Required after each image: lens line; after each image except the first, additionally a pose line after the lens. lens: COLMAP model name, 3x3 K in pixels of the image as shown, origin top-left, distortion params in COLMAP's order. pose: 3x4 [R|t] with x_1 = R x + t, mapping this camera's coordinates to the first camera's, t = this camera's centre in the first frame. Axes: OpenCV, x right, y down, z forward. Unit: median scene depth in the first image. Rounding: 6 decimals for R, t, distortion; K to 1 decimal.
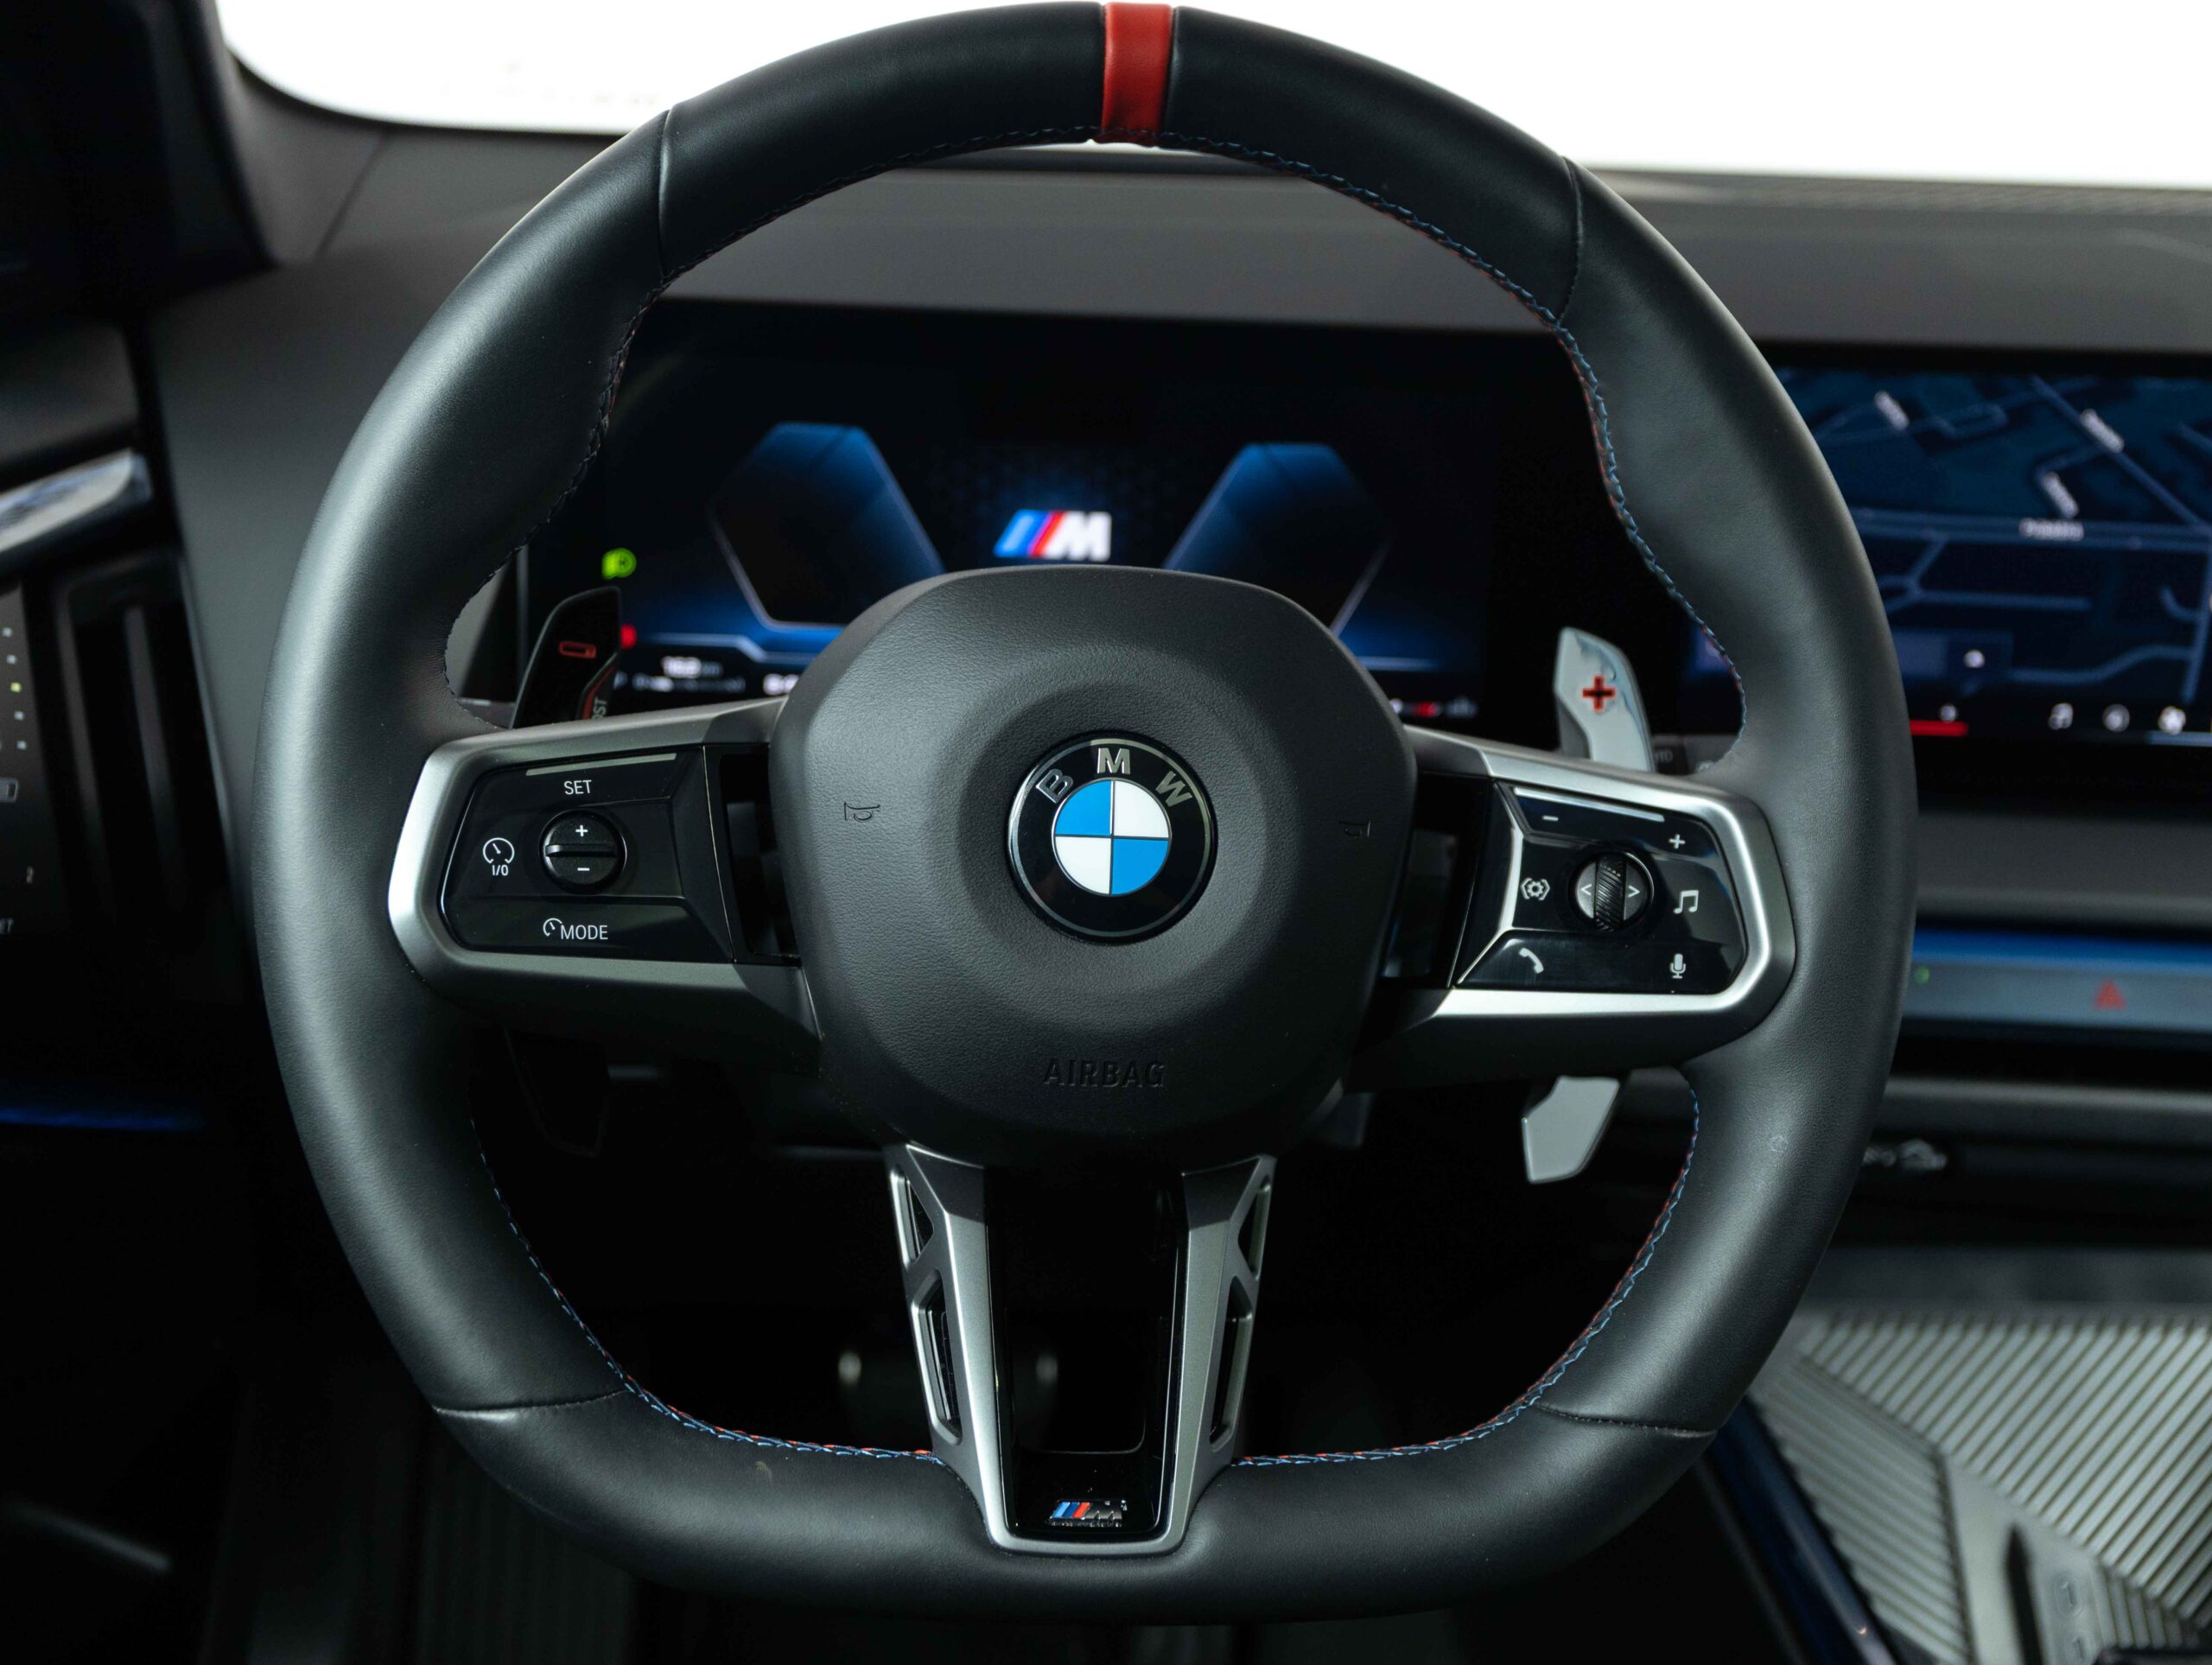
lens RADIAL K [[2217.0, 0, 1106.4], [0, 2217.0, 827.7], [0, 0, 1]] dist [0.024678, 0.000000]
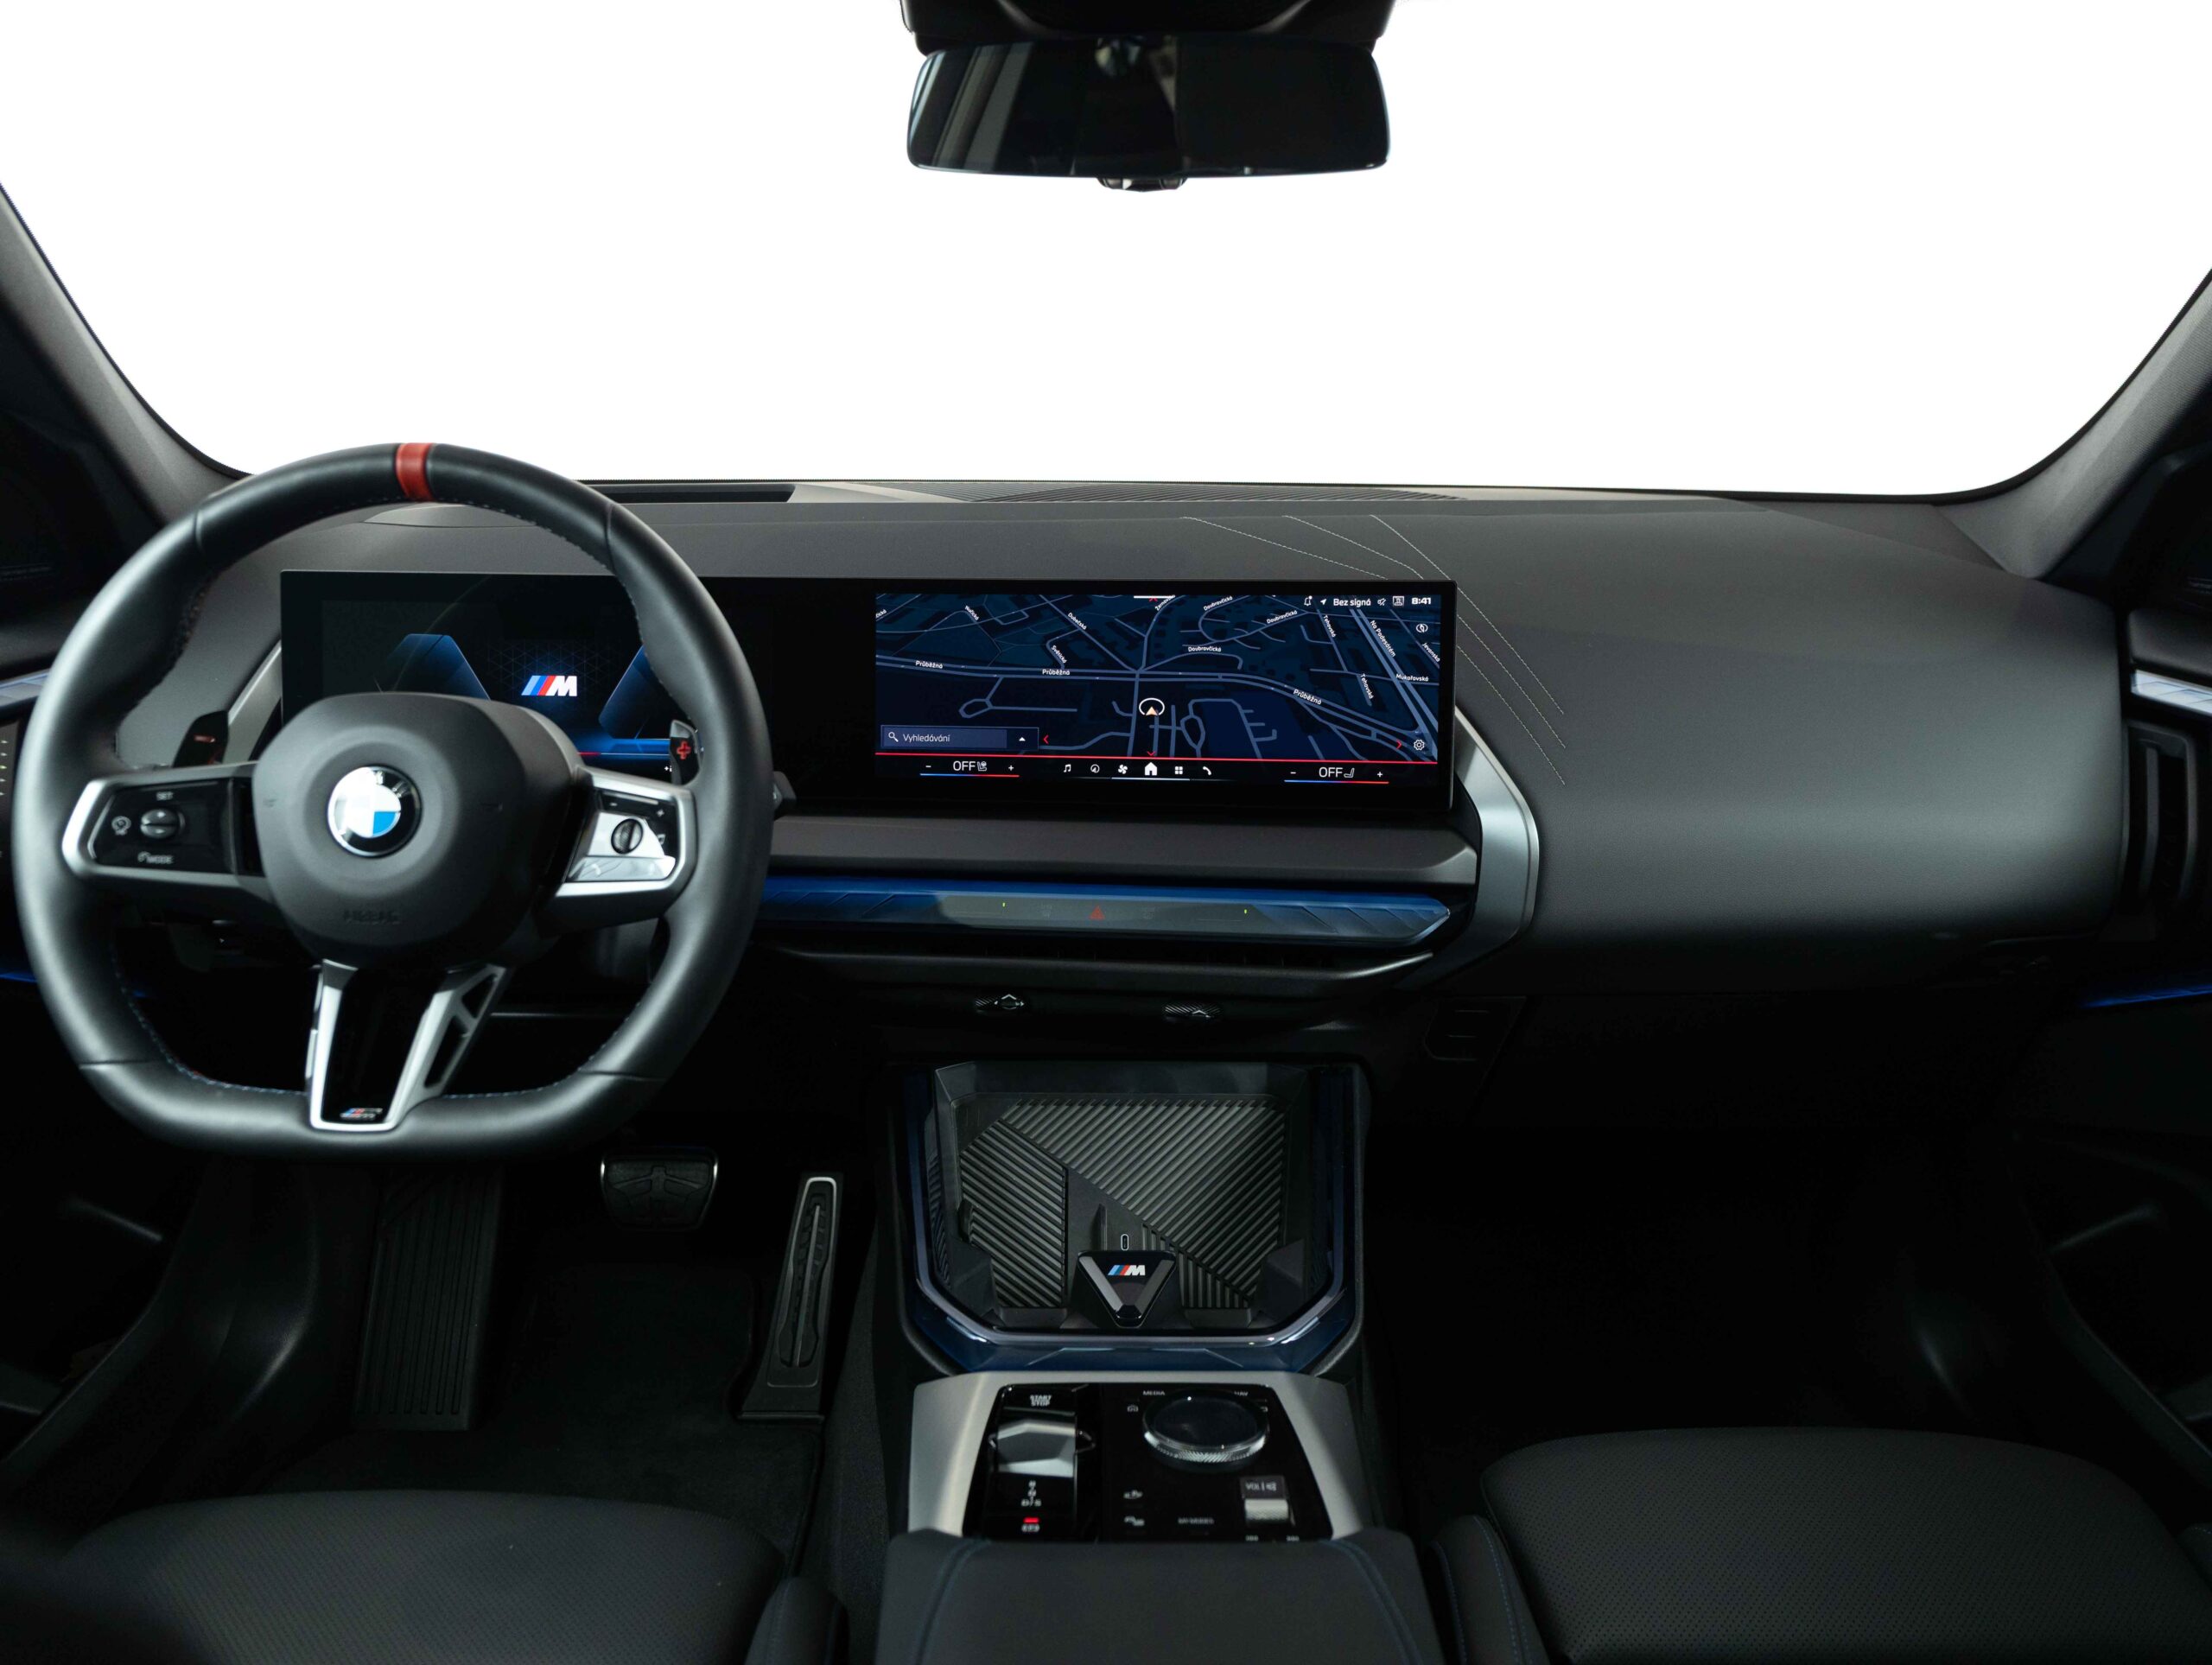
lens RADIAL K [[1574.7, 0, 1104.7], [0, 1574.7, 833.4], [0, 0, 1]] dist [0.006921, 0.000698]
pose [[0.997796, -0.016588, -0.064256, 0.783707], [0.013198, 0.998517, -0.052825, 0.112524], [0.065037, 0.051860, 0.996534, -0.506007]]
